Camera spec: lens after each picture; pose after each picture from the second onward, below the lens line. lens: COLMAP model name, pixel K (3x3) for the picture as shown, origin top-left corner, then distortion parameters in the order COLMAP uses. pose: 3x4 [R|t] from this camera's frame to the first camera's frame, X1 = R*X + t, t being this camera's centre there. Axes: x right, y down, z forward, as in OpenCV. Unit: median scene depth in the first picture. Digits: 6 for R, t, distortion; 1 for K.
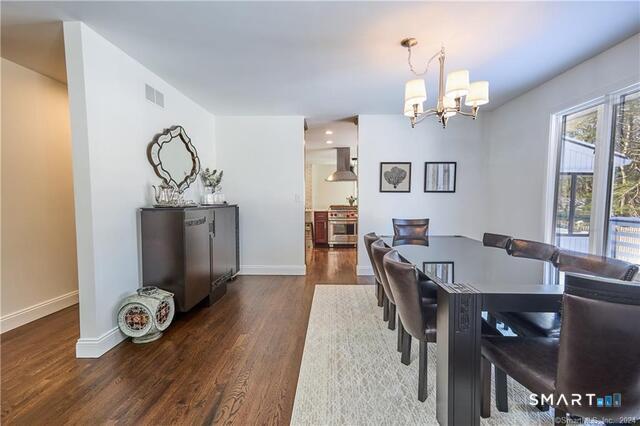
lens RADIAL K [[294.8, 0, 320.2], [0, 294.8, 216.3], [0, 0, 1]] dist [0.003056, 0.000806]
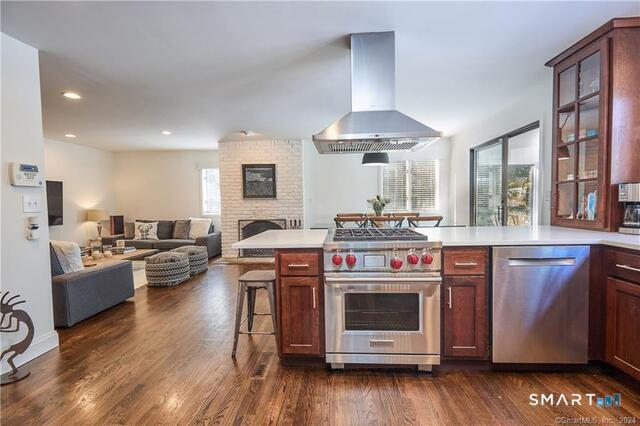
lens RADIAL K [[294.8, 0, 321.7], [0, 294.8, 214.0], [0, 0, 1]] dist [0.003056, 0.000806]
pose [[0.999523, -0.015846, -0.026518, 0.032238], [0.015447, 0.999765, -0.015179, -0.045414], [0.026752, 0.014762, 0.999533, 0.711742]]
